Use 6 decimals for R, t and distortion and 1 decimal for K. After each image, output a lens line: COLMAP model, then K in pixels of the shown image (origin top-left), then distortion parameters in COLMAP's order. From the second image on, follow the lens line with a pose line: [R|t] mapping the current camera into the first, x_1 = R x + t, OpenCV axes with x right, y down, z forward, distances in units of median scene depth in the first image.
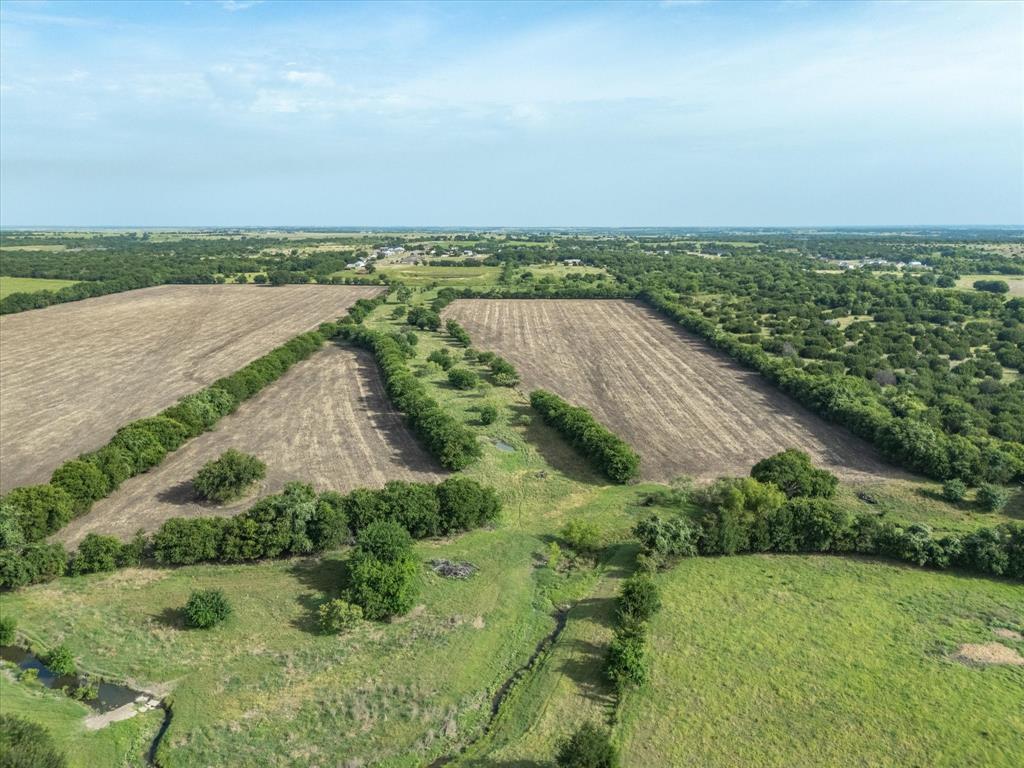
lens RADIAL K [[777.9, 0, 512.0], [0, 777.9, 384.0], [0, 0, 1]] dist [0.110591, -0.162260]
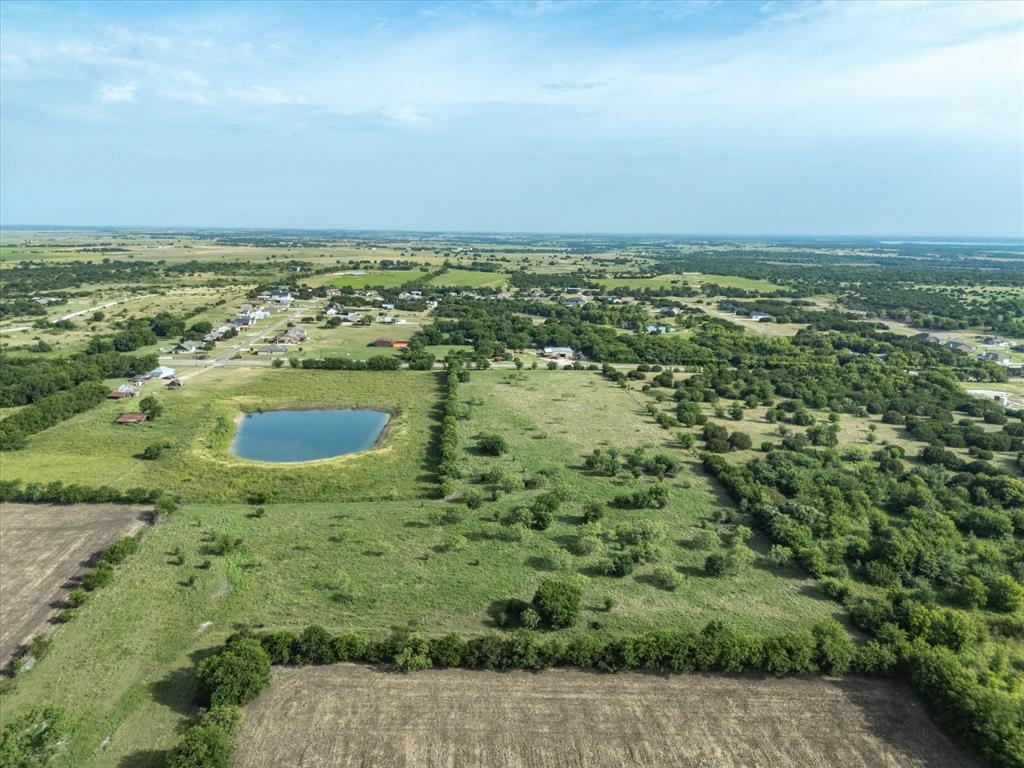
lens RADIAL K [[753.6, 0, 514.0], [0, 753.6, 388.7], [0, 0, 1]] dist [0.089409, -0.107253]
pose [[0.996482, -0.004206, 0.083697, -0.009121], [0.003404, 0.999947, 0.009719, -0.426185], [-0.083733, -0.009400, 0.996444, 1.380306]]
